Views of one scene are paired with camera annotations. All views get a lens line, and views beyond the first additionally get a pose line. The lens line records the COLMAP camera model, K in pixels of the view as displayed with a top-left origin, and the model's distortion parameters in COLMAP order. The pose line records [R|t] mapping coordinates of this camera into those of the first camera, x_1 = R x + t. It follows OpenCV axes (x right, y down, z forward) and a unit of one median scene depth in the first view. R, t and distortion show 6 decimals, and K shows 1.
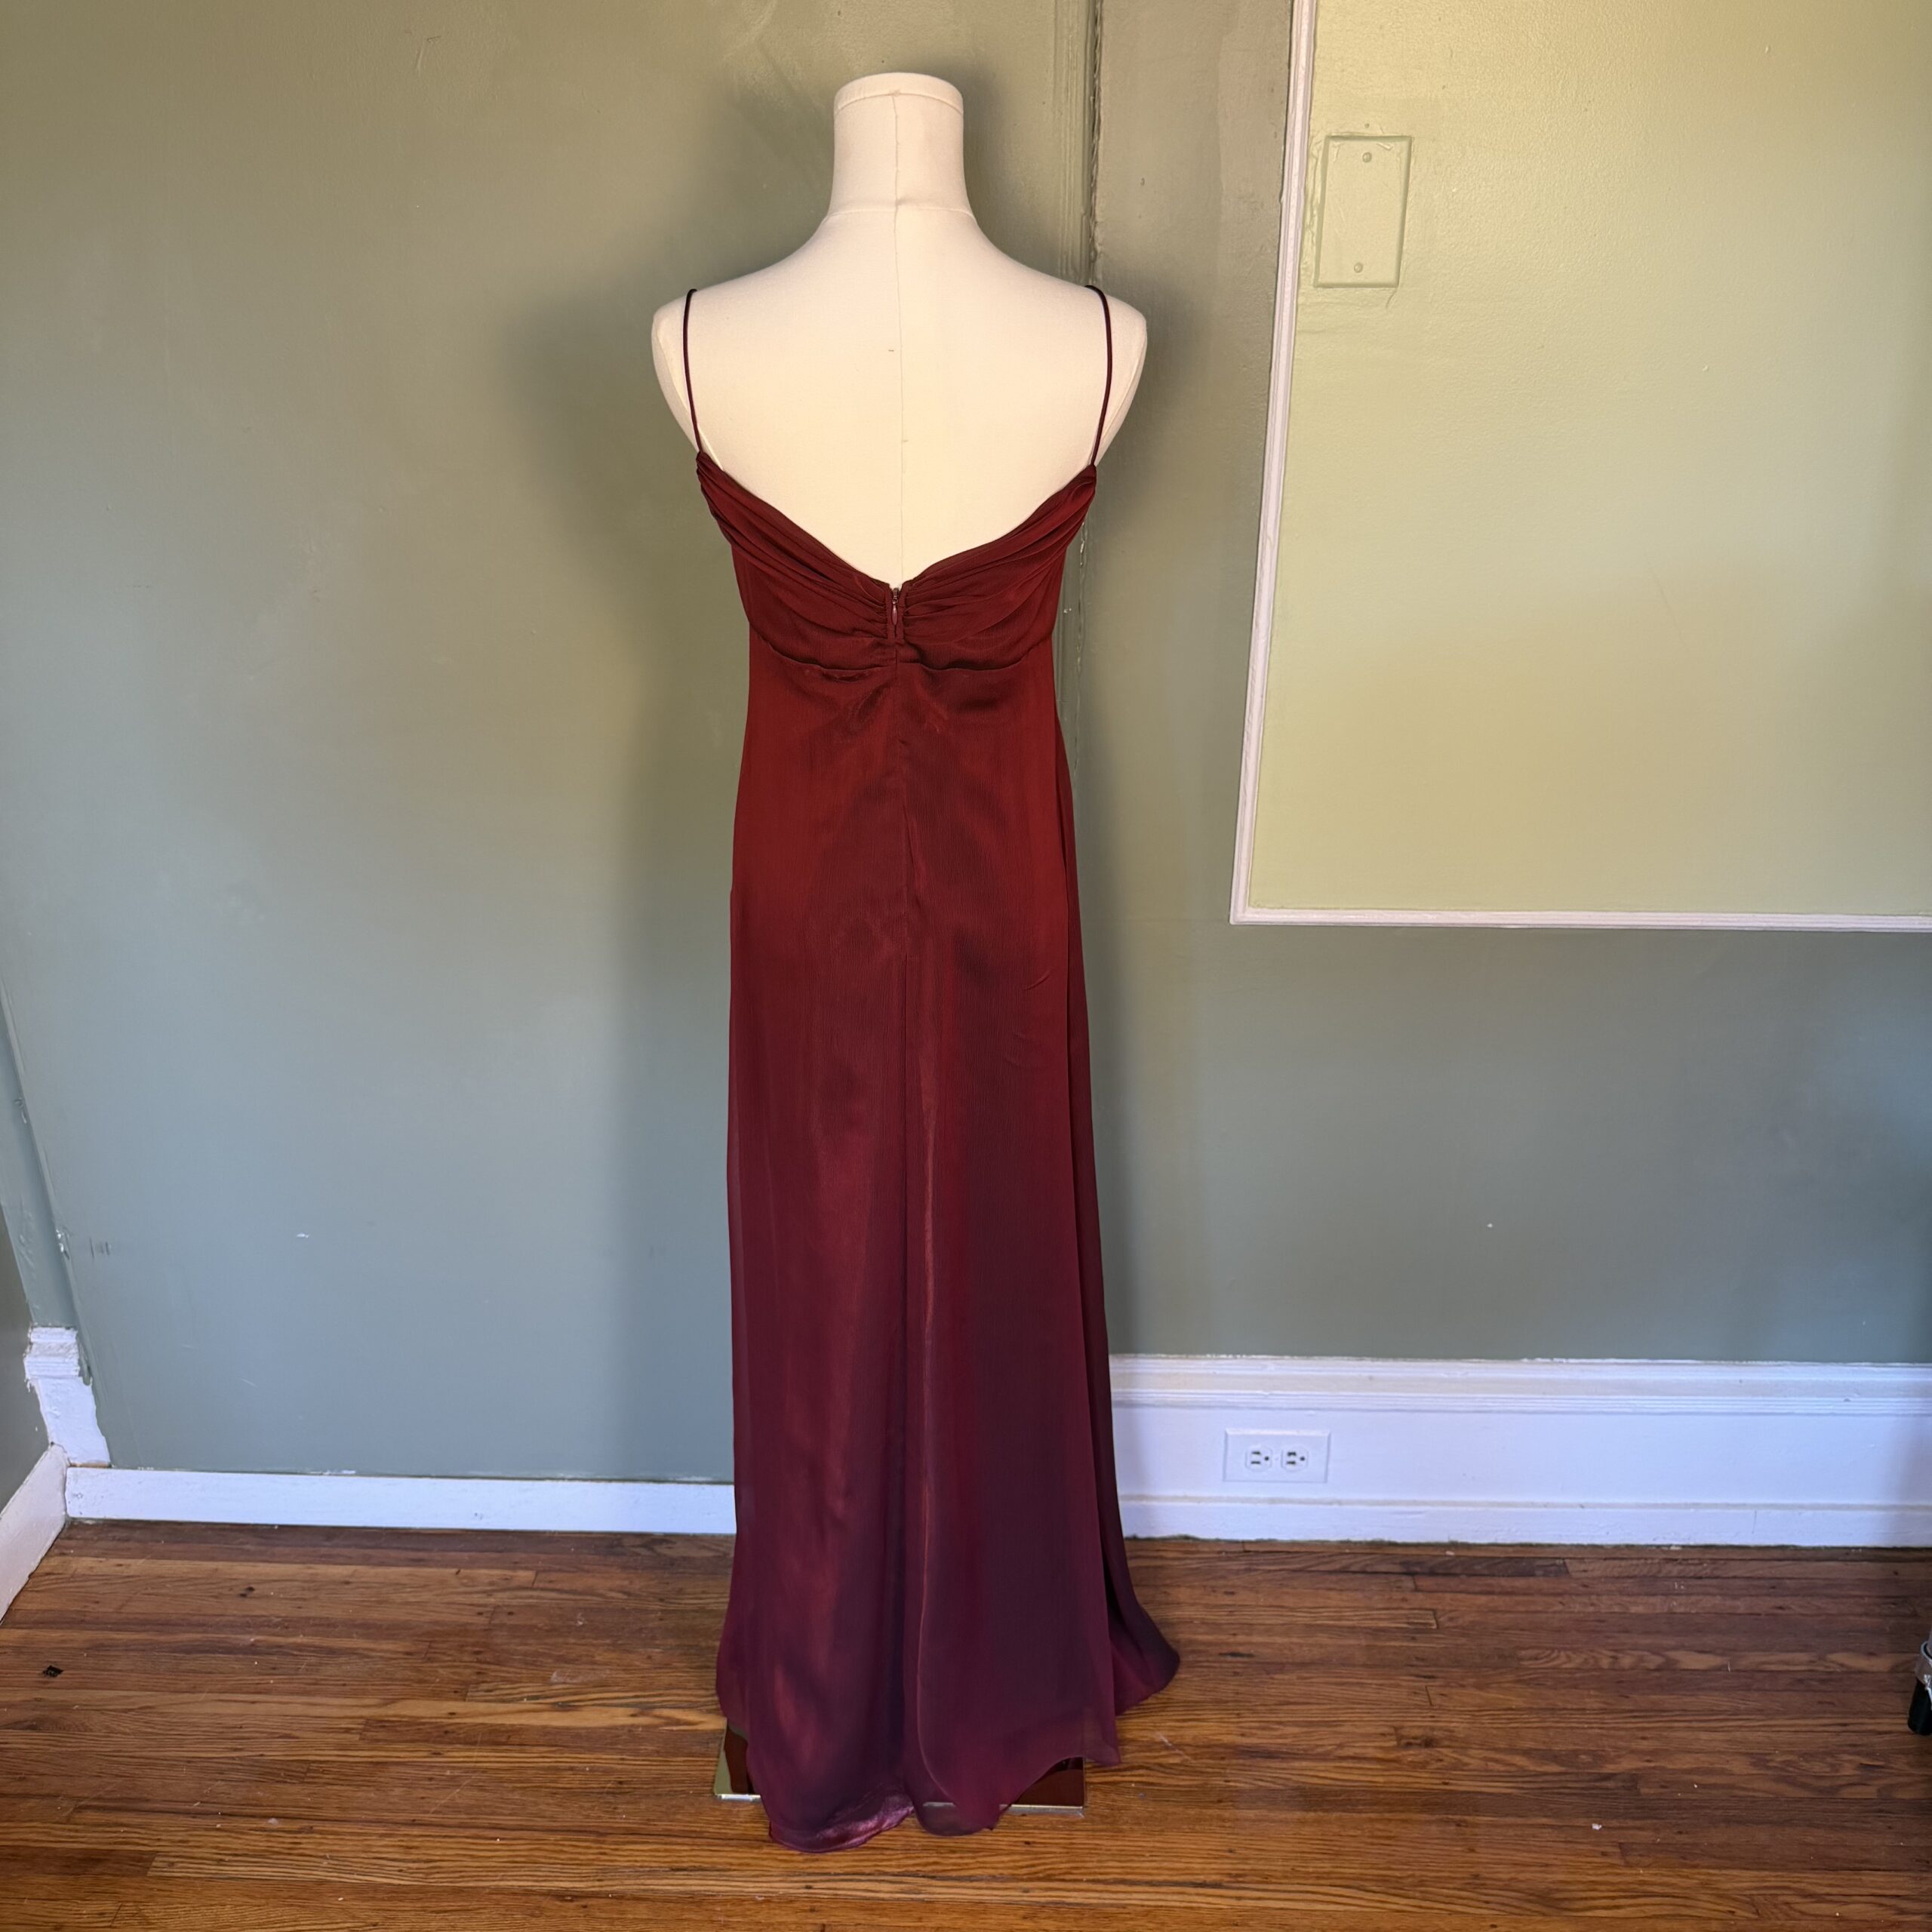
lens RADIAL K [[1691.9, 0, 966.0], [0, 1691.9, 966.0], [0, 0, 1]] dist [-0.000281, -0.010382]
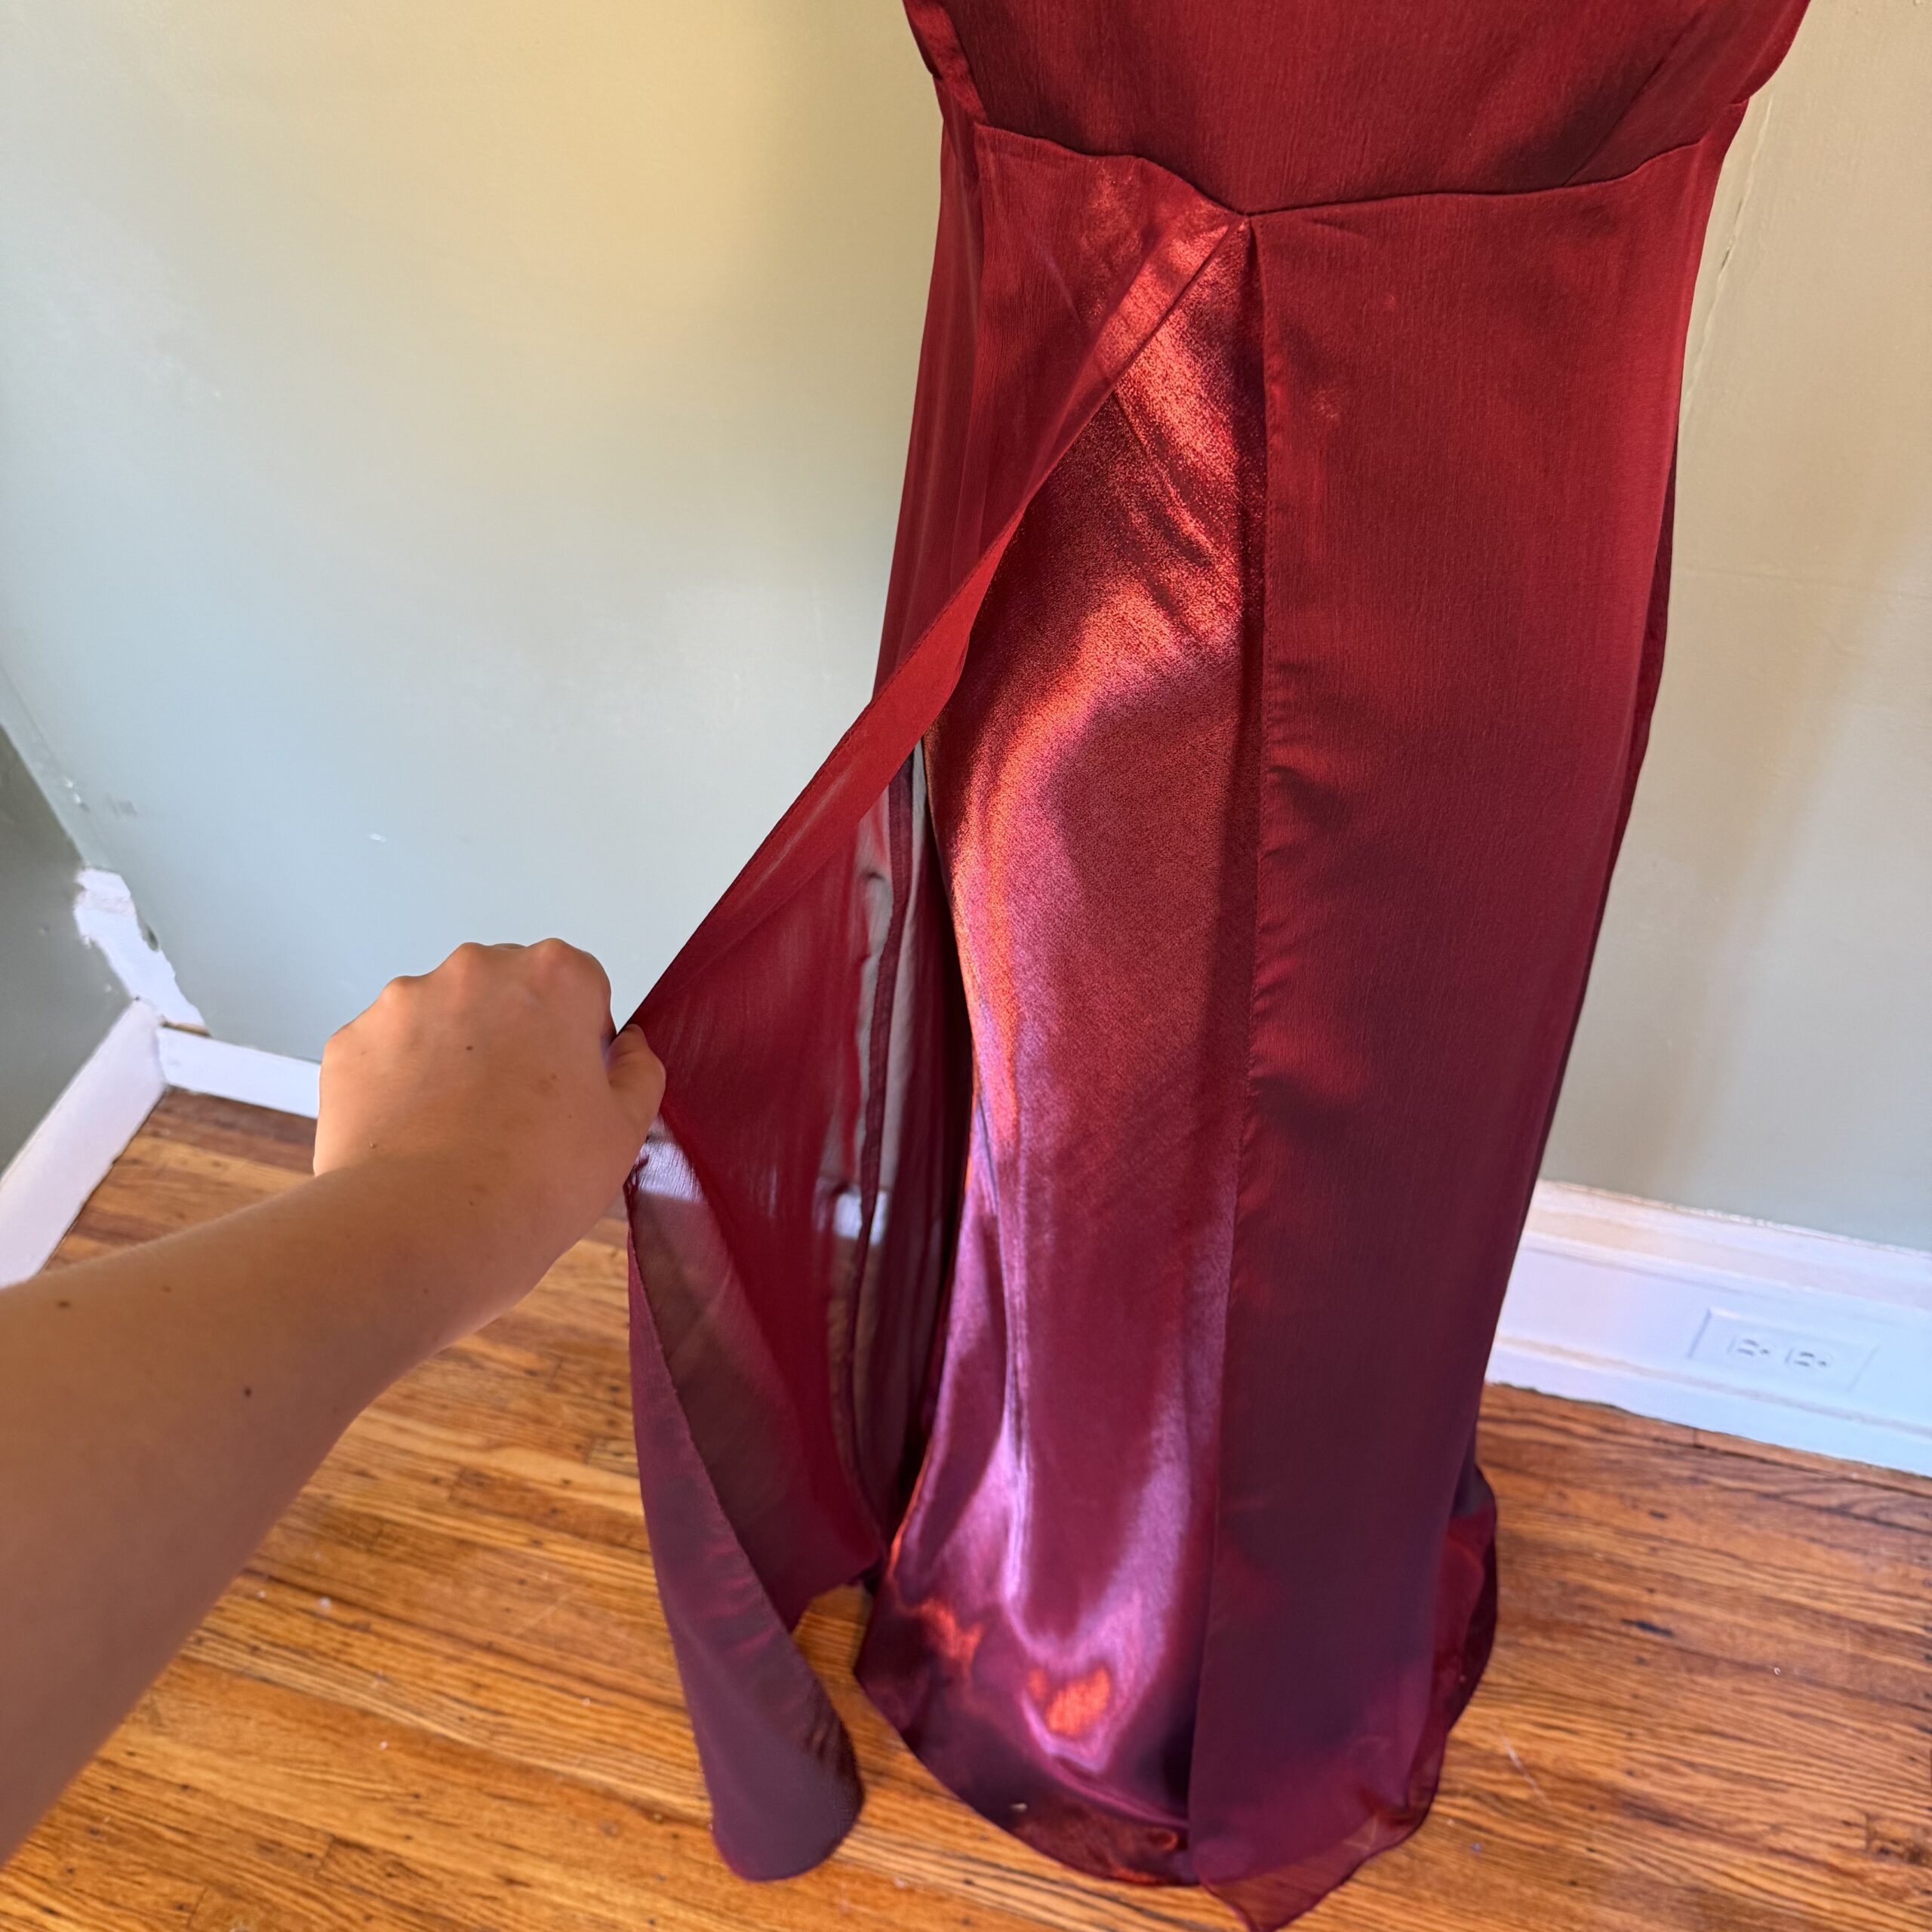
lens RADIAL K [[1761.3, 0, 966.0], [0, 1761.3, 966.0], [0, 0, 1]] dist [-0.002977, -0.006329]
pose [[0.962205, 0.181685, -0.202861, -0.010503], [-0.079296, 0.899558, 0.429543, -0.128193], [0.260527, -0.397222, 0.879966, 0.447649]]
